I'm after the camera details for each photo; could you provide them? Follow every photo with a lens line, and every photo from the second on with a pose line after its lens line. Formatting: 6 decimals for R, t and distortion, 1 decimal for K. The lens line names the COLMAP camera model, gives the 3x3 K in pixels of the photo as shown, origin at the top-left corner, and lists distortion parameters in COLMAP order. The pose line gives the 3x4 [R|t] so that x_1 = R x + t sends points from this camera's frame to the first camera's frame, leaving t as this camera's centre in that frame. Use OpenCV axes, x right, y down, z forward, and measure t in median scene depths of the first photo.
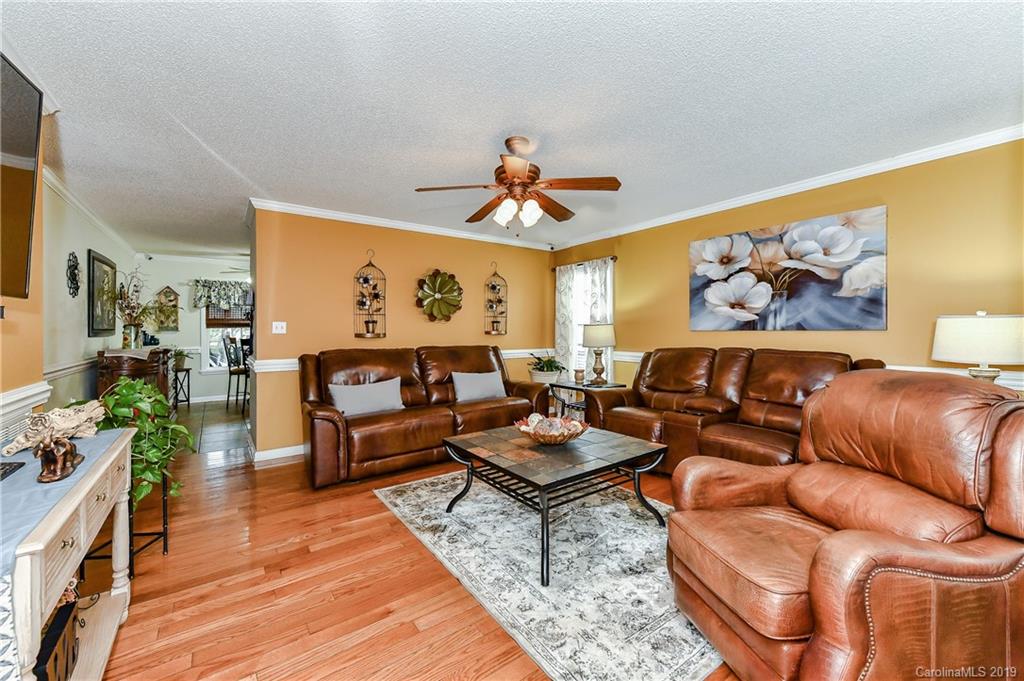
lens RADIAL K [[404.8, 0, 520.8], [0, 404.8, 331.0], [0, 0, 1]] dist [0.003486, 0.000479]
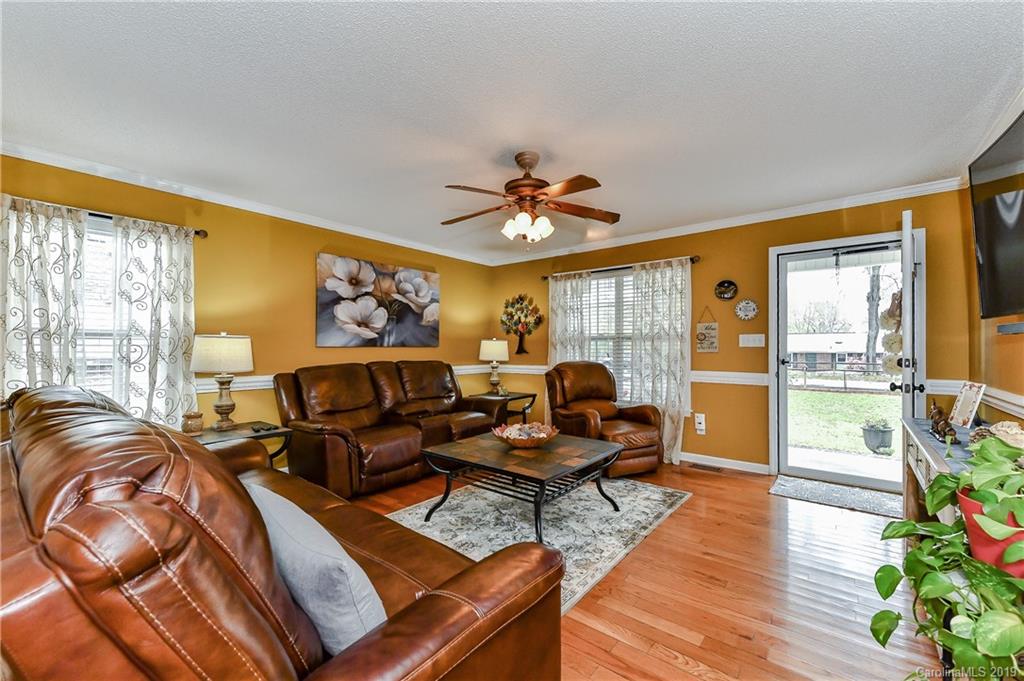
lens RADIAL K [[404.8, 0, 516.1], [0, 404.8, 348.1], [0, 0, 1]] dist [0.003486, 0.000479]
pose [[-0.243401, -0.000224, 0.969926, -0.679790], [0.000865, 1.000000, 0.000447, 0.002770], [-0.969925, 0.000948, -0.243400, 0.886432]]
